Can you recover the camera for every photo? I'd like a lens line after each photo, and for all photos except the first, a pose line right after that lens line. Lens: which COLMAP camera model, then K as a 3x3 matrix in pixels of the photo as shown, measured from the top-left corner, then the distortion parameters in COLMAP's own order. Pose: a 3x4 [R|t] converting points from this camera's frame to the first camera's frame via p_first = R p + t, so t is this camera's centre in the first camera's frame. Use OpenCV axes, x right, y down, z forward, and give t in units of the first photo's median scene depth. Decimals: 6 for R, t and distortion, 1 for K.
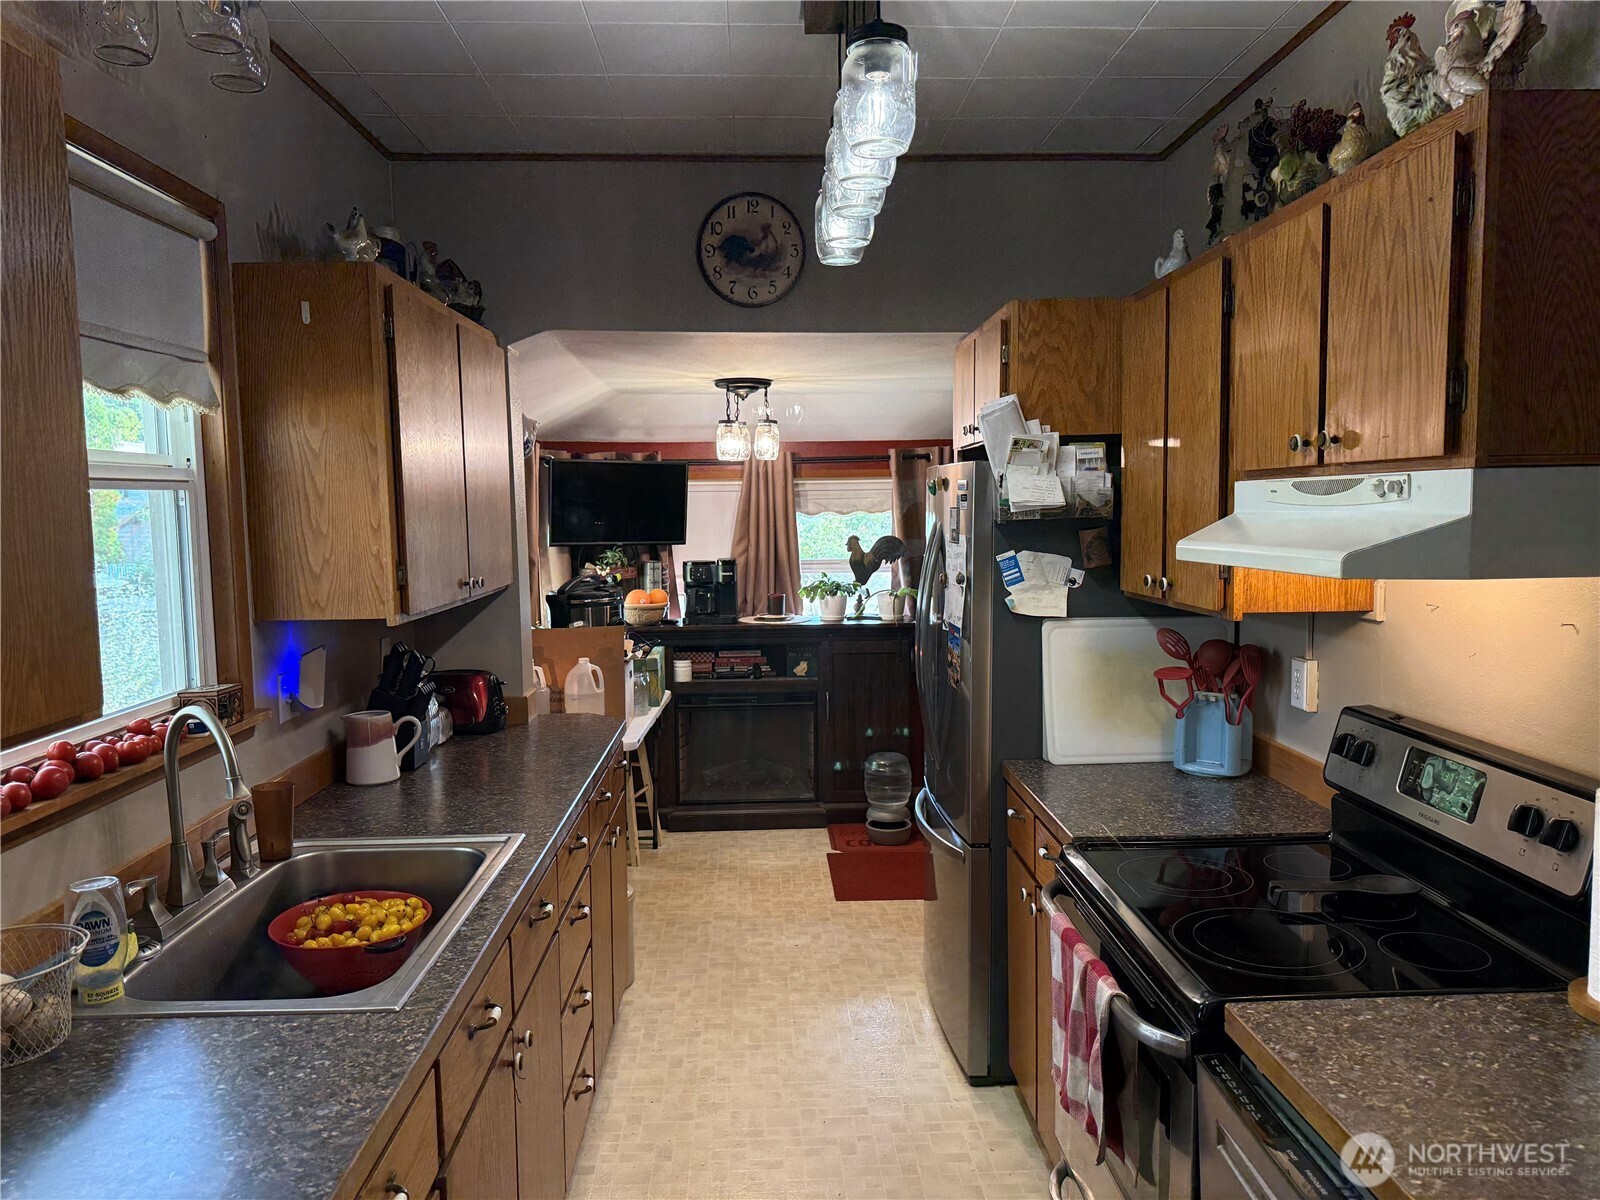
lens RADIAL K [[1117.1, 0, 812.6], [0, 1117.1, 608.7], [0, 0, 1]] dist [0.047702, -0.063196]
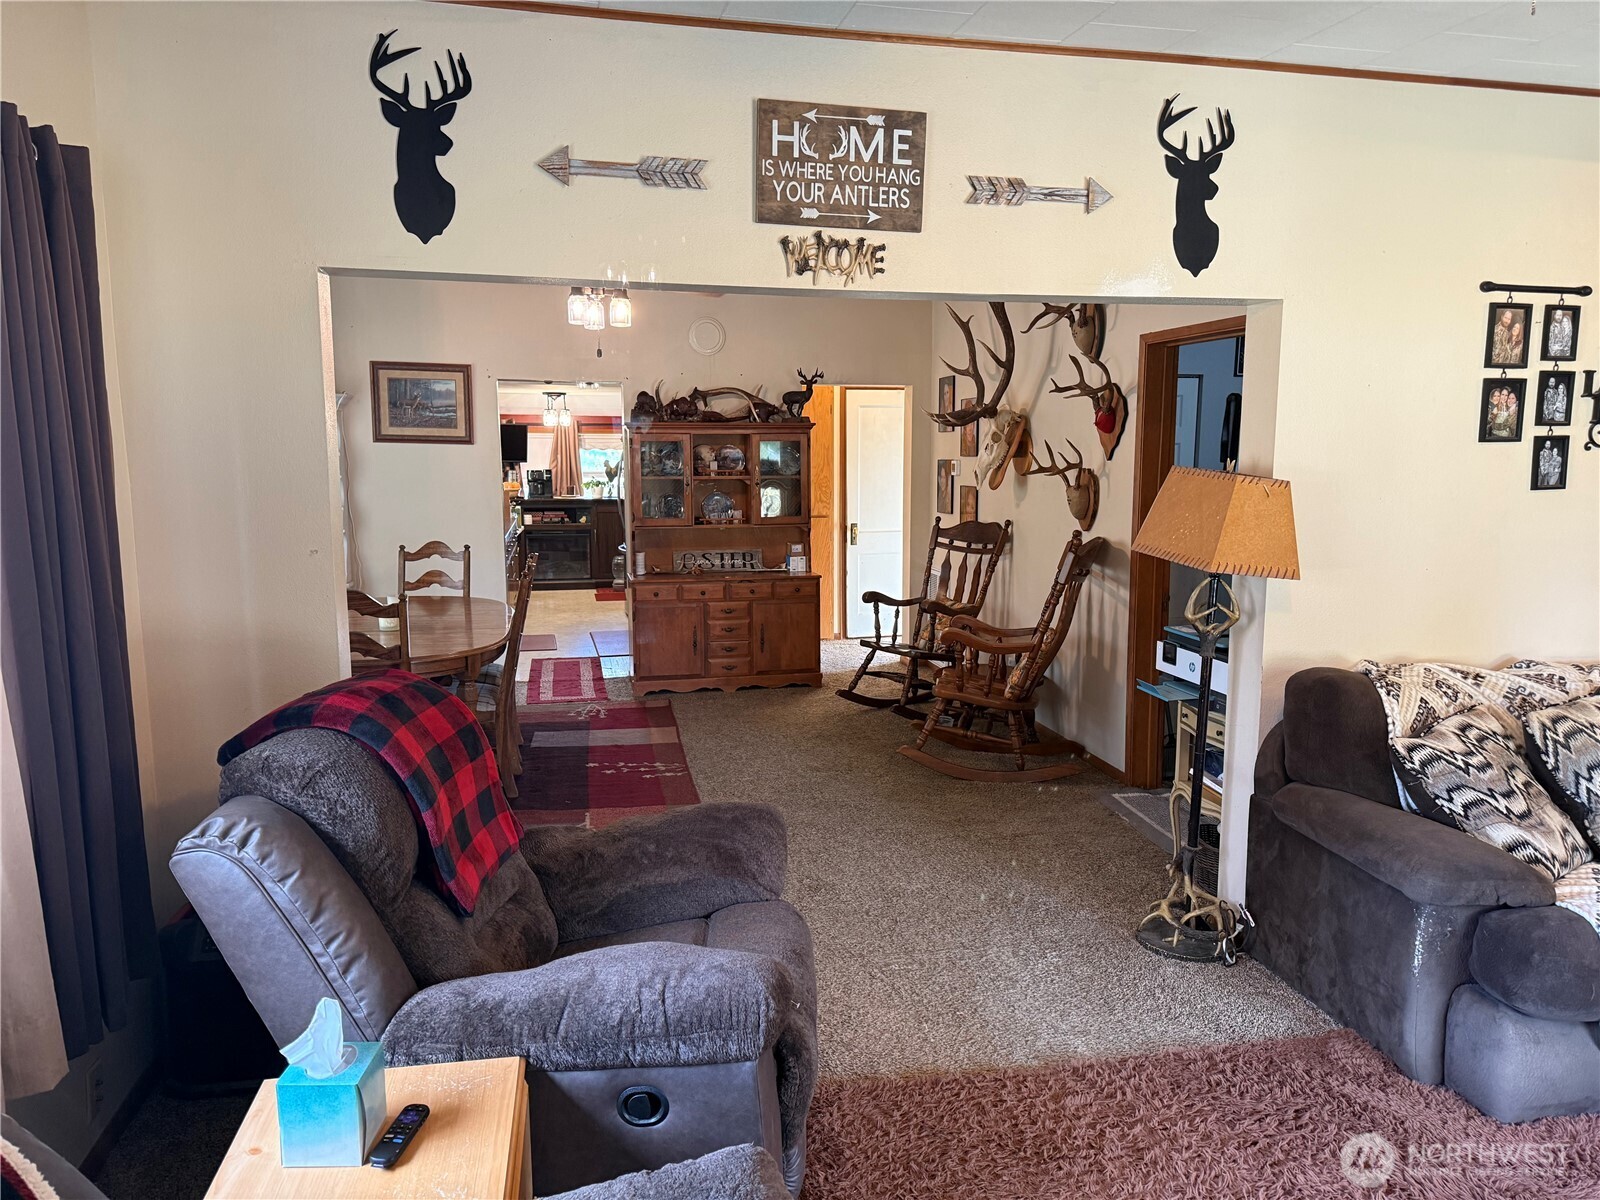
lens RADIAL K [[1117.1, 0, 800.1], [0, 1117.1, 603.2], [0, 0, 1]] dist [0.047702, -0.063196]
pose [[0.985953, -0.012997, 0.166516, 0.043555], [0.005454, 0.998941, 0.045675, 0.122418], [-0.166933, -0.044125, 0.984980, -1.289179]]
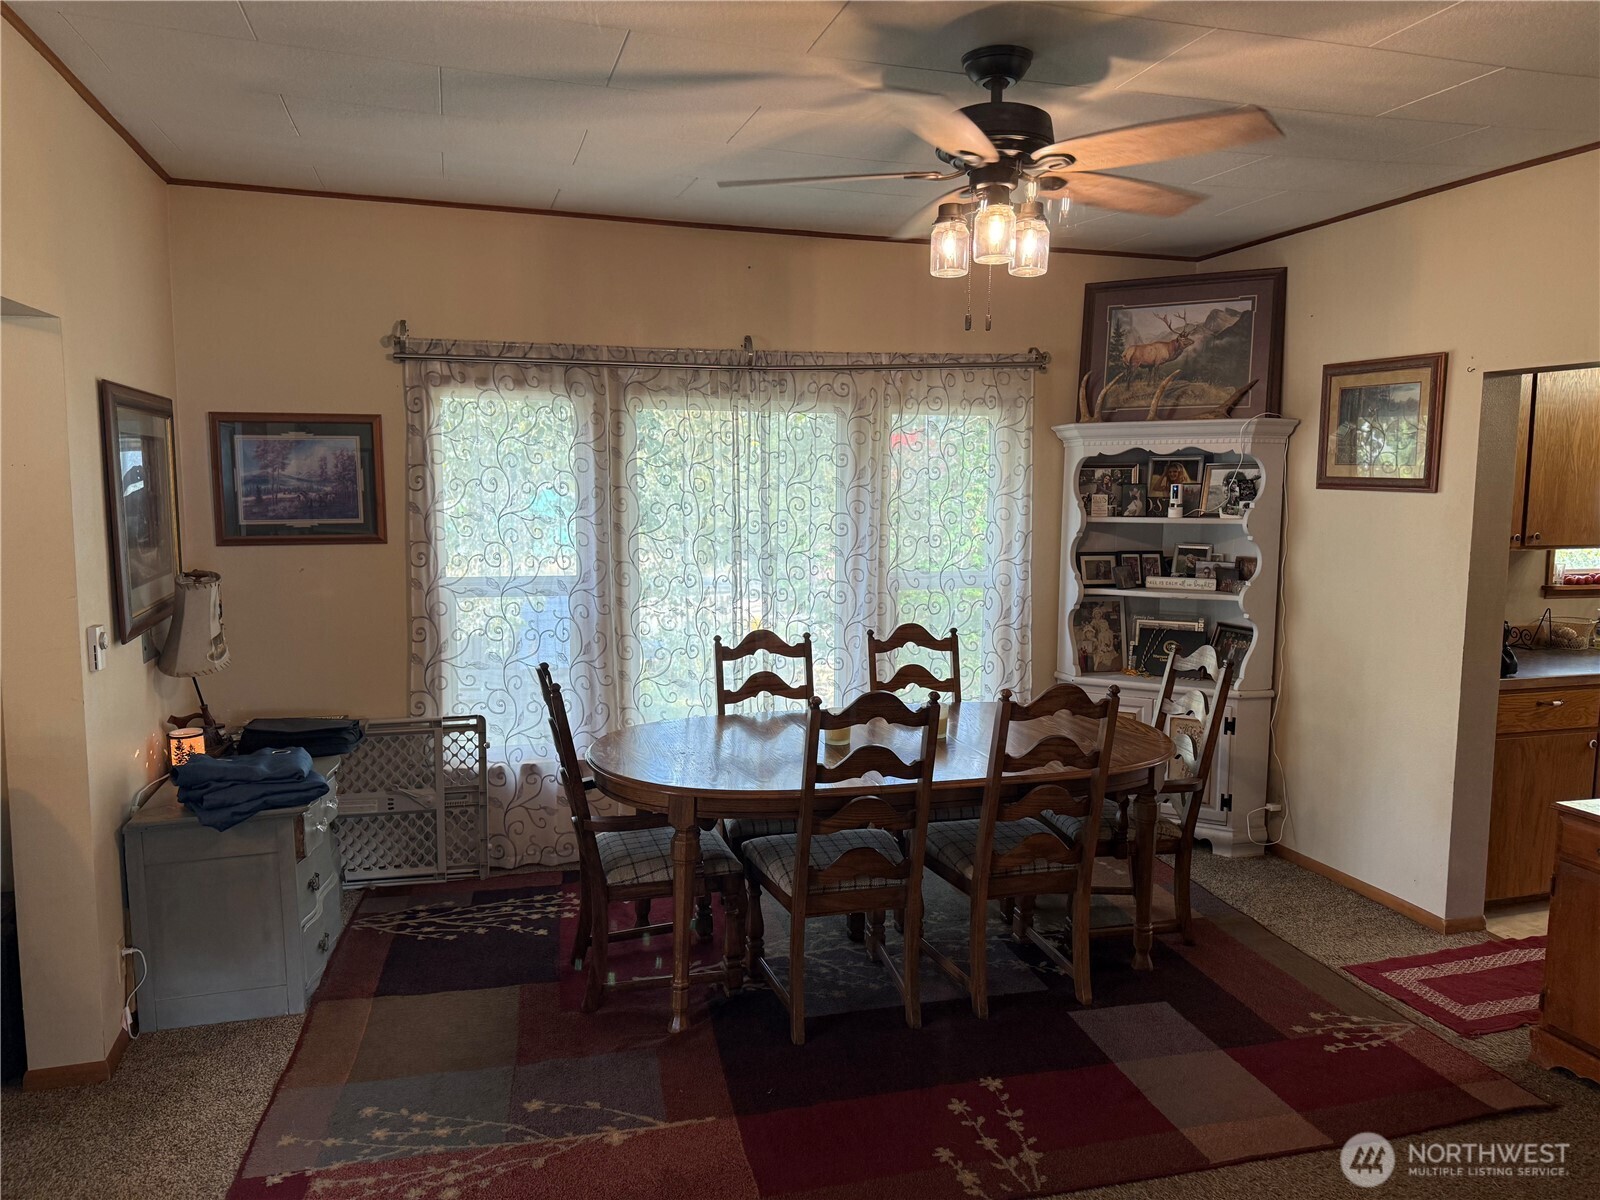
lens RADIAL K [[1117.1, 0, 799.7], [0, 1117.1, 597.7], [0, 0, 1]] dist [0.047702, -0.063196]
pose [[0.235192, 0.109465, -0.965765, 0.508493], [-0.094460, 0.991508, 0.089379, 0.037133], [0.967348, 0.070205, 0.243535, -0.511534]]
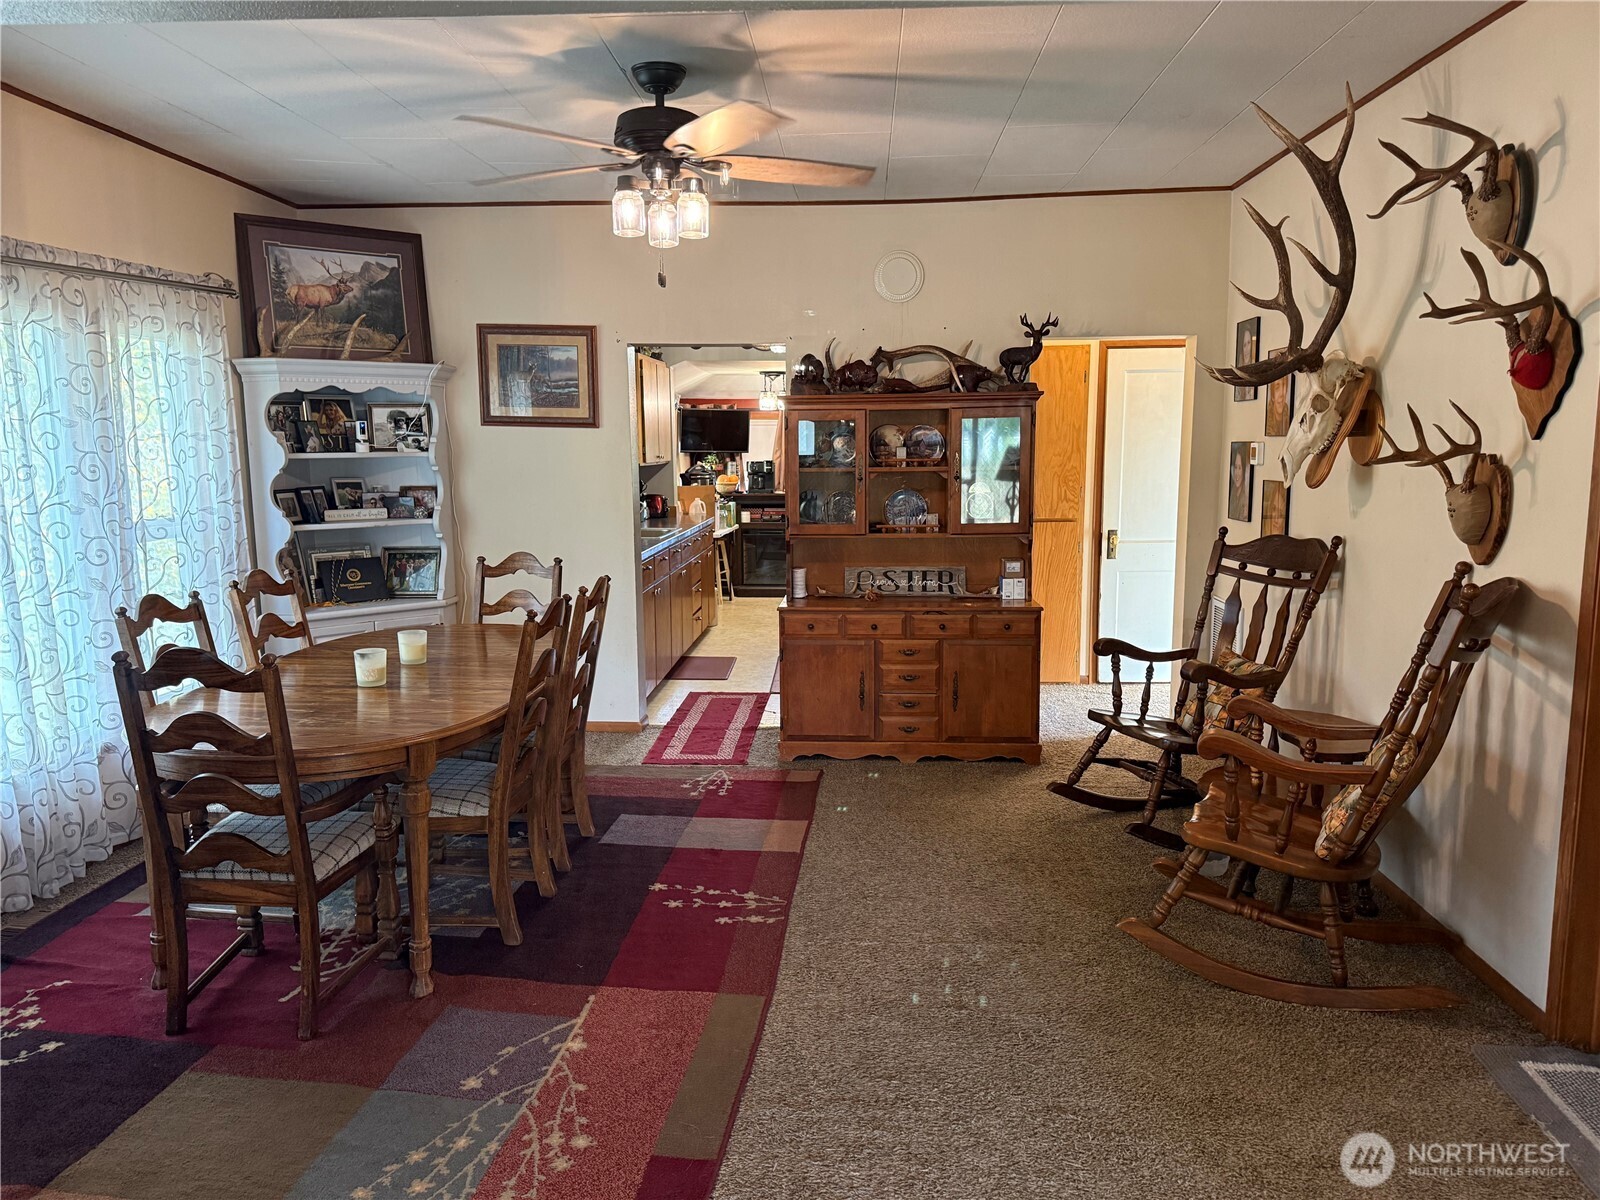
lens RADIAL K [[1117.1, 0, 794.1], [0, 1117.1, 602.4], [0, 0, 1]] dist [0.047702, -0.063196]
pose [[0.994115, 0.018968, -0.106658, 0.179645], [-0.013220, 0.998435, 0.054338, 0.097672], [0.107522, -0.052608, 0.992810, -0.942992]]
